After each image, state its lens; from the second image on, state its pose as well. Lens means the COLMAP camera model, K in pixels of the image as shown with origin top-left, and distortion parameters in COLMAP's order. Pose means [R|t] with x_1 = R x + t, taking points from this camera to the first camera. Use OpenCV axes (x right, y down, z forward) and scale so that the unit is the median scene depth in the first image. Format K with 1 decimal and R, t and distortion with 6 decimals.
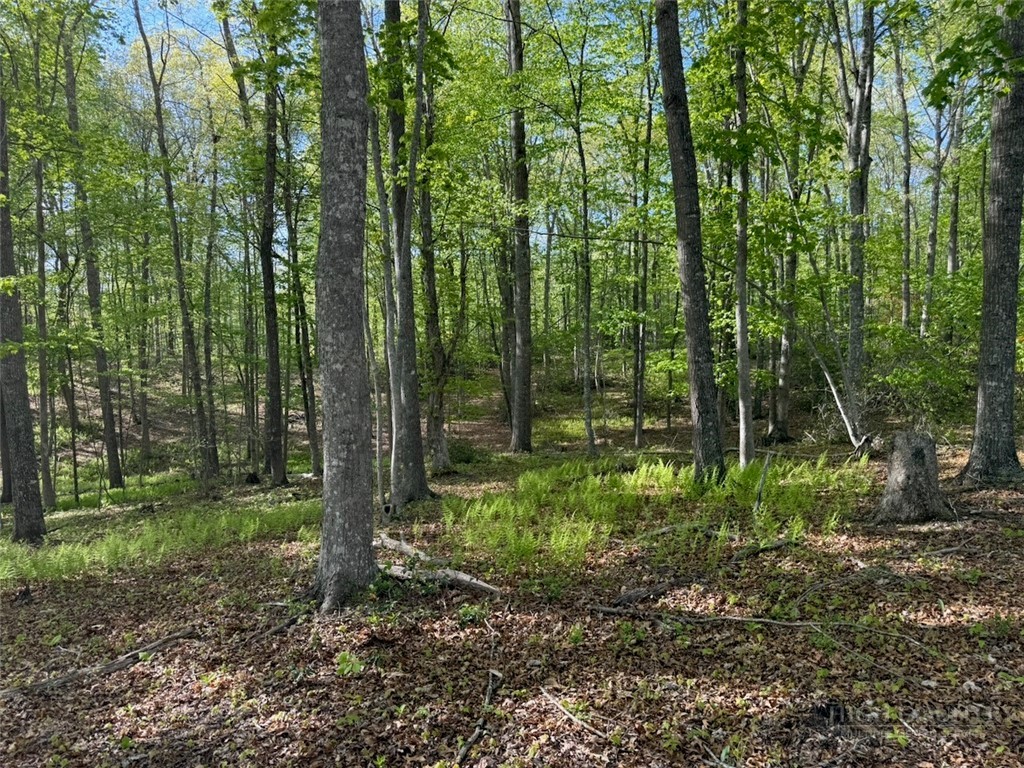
lens RADIAL K [[714.4, 0, 511.3], [0, 714.4, 382.4], [0, 0, 1]] dist [0.002345, 0.000325]
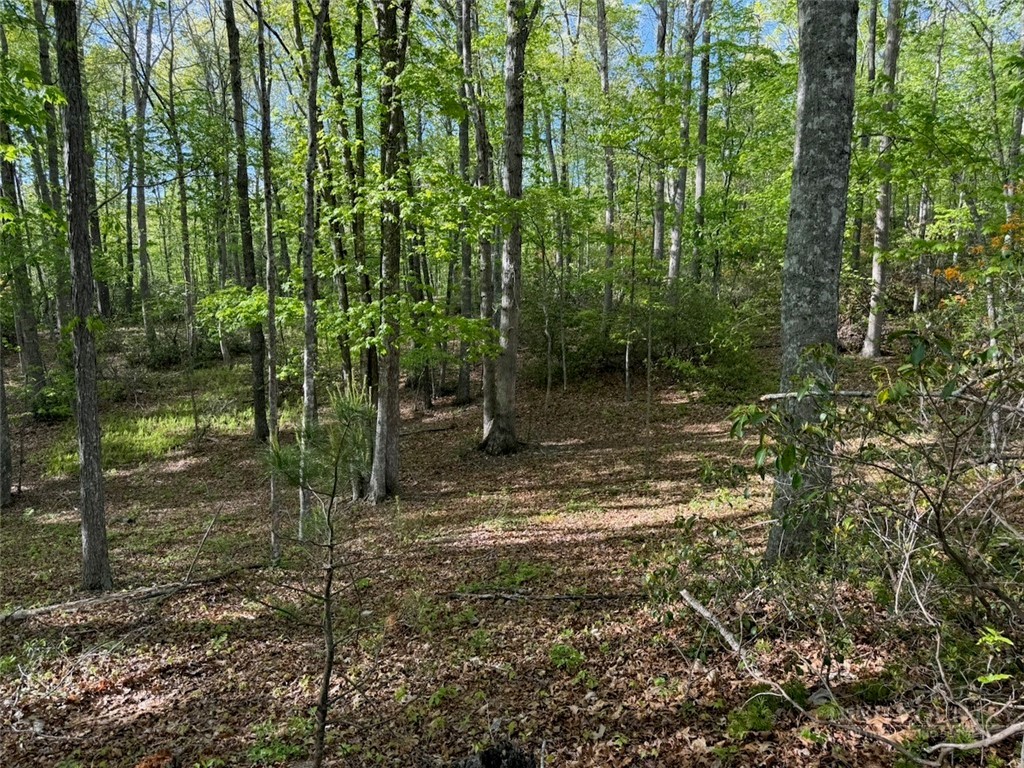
lens RADIAL K [[714.4, 0, 511.8], [0, 714.4, 383.9], [0, 0, 1]] dist [0.002345, 0.000325]
pose [[0.920507, -0.045465, 0.388071, 0.170916], [0.025039, 0.998029, 0.057534, 0.000309], [-0.389922, -0.043244, 0.919832, 0.494325]]
